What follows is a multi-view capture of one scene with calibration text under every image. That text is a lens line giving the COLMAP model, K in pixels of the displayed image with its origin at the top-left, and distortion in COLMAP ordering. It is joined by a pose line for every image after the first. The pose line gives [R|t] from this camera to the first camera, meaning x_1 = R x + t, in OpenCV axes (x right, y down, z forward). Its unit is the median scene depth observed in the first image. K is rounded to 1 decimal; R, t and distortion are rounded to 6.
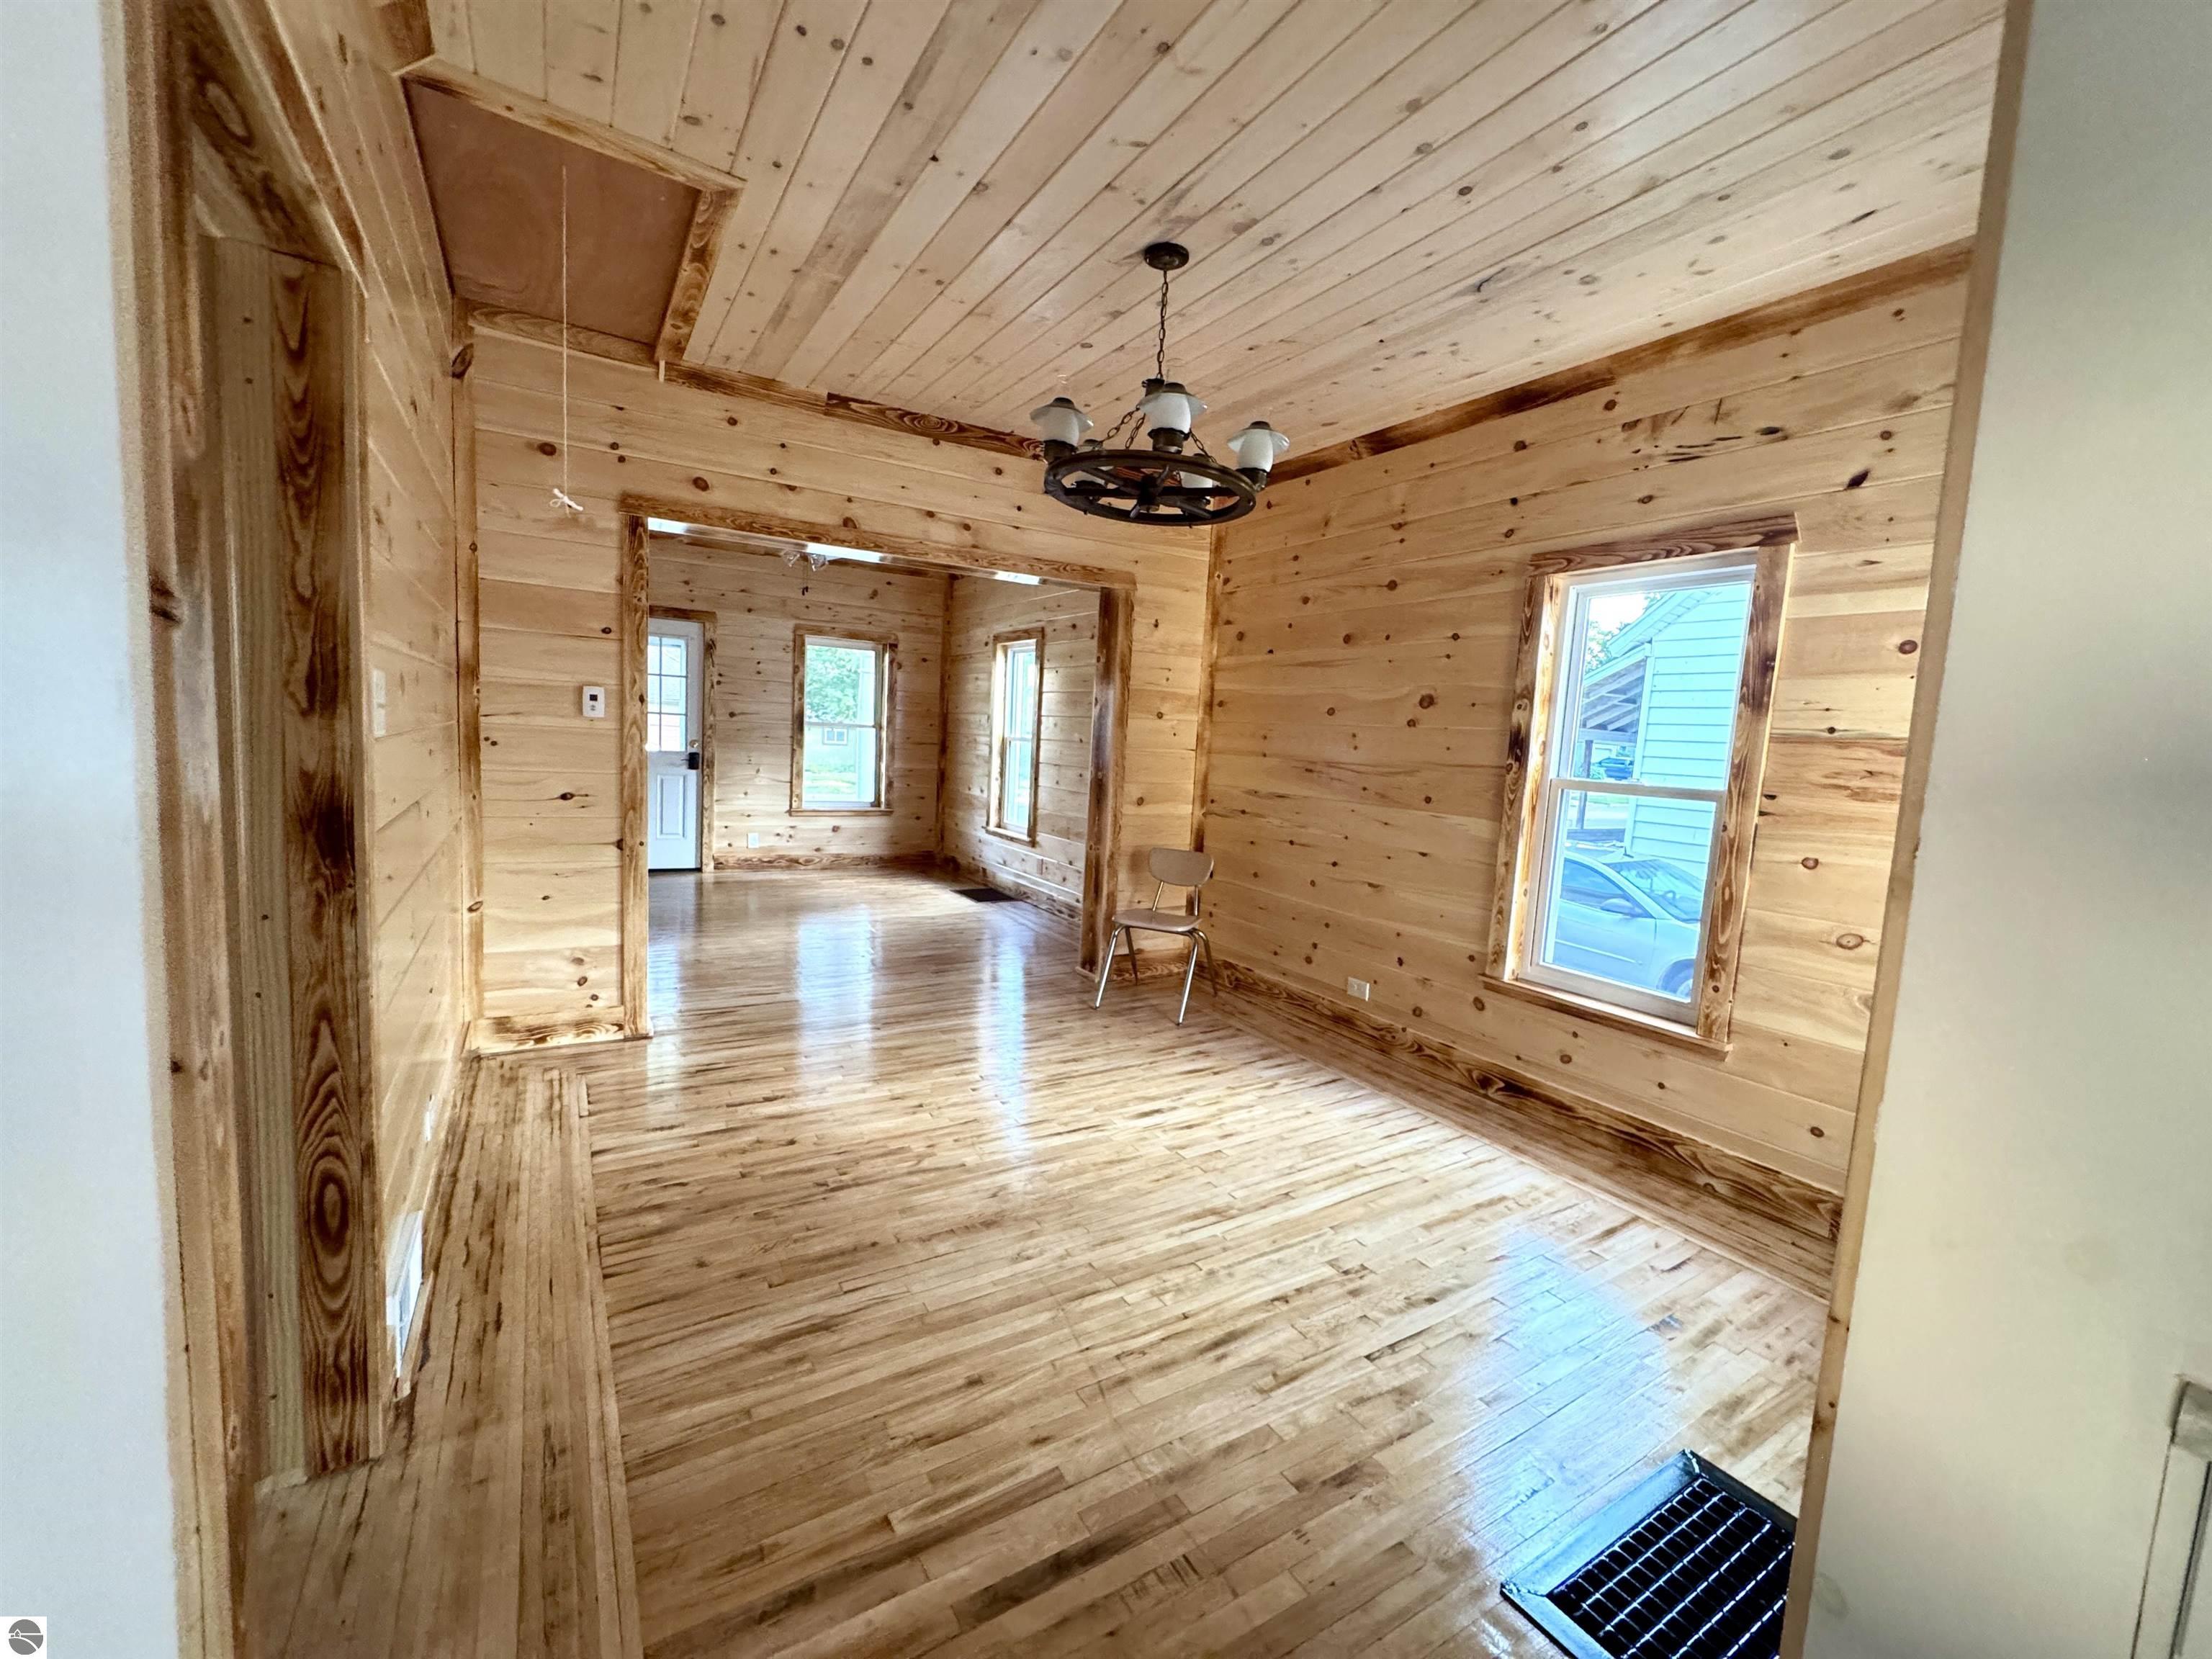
lens RADIAL K [[887.0, 0, 1106.2], [0, 887.0, 825.4], [0, 0, 1]] dist [-0.001539, -0.000155]
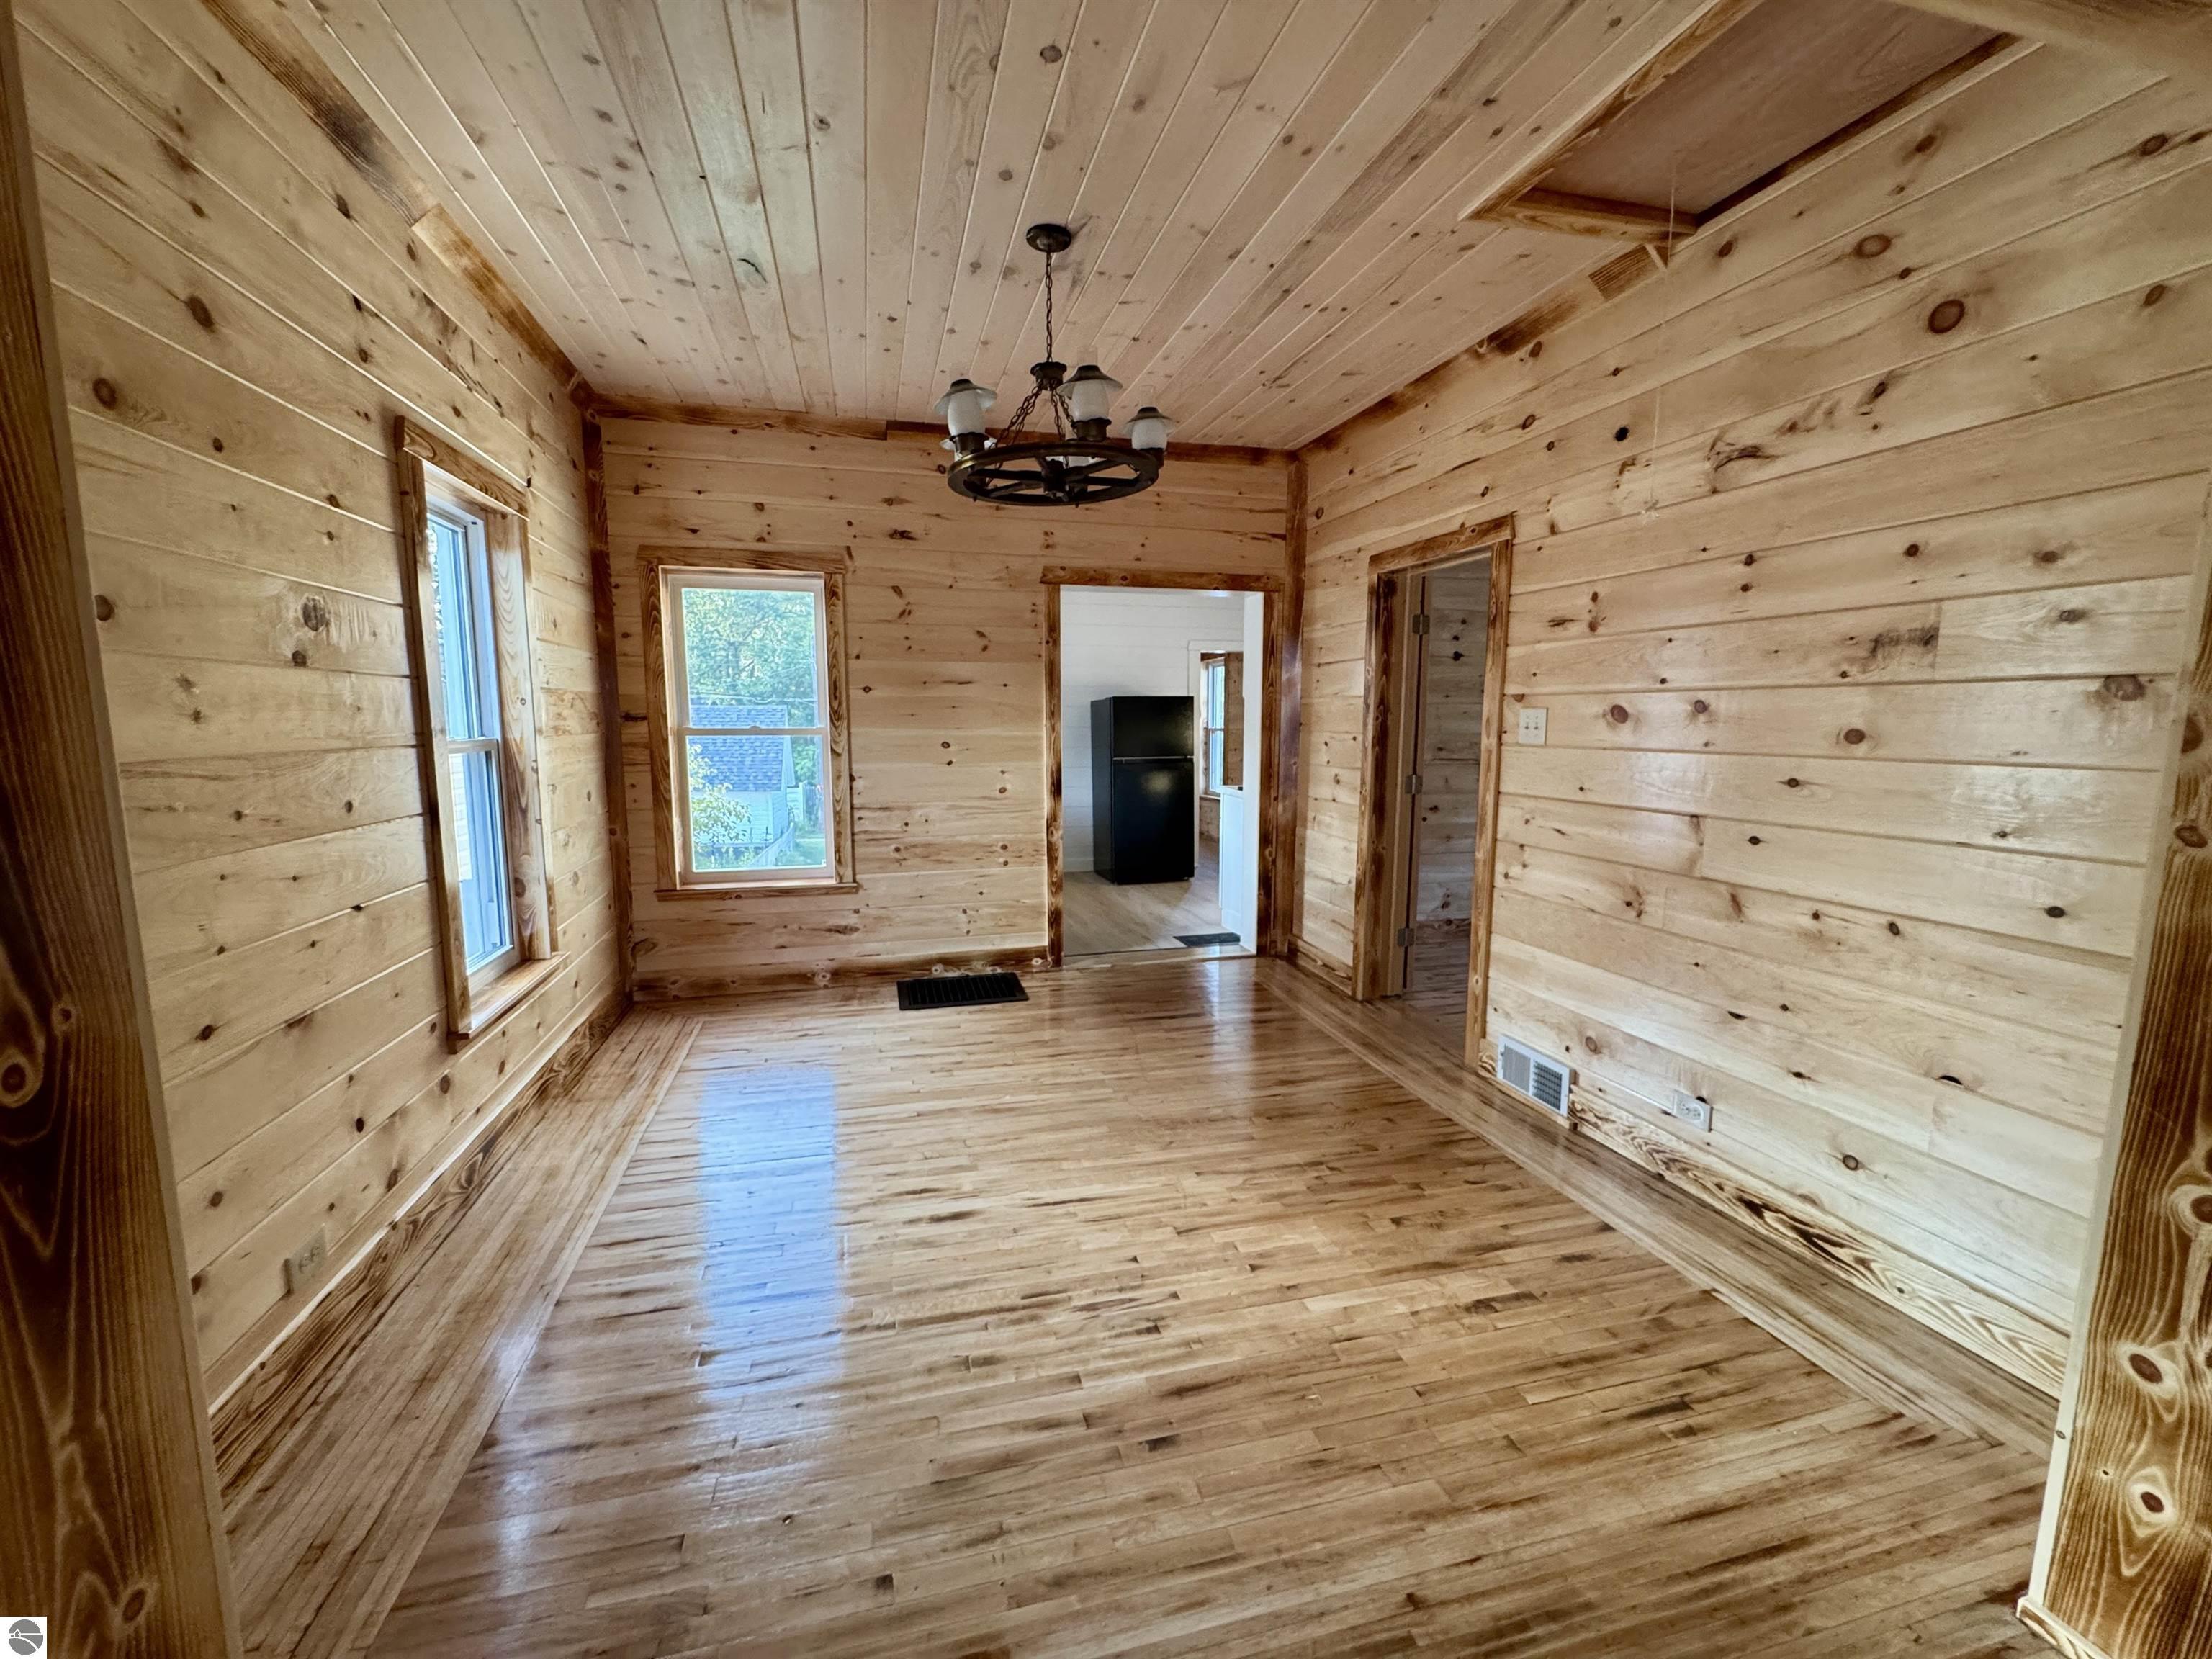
lens RADIAL K [[887.0, 0, 1106.2], [0, 887.0, 825.4], [0, 0, 1]] dist [-0.001539, -0.000155]
pose [[-0.956555, -0.091337, 0.276877, -0.120923], [-0.026007, 0.972607, 0.230997, -0.083863], [-0.290391, 0.213761, -0.932727, 0.748206]]
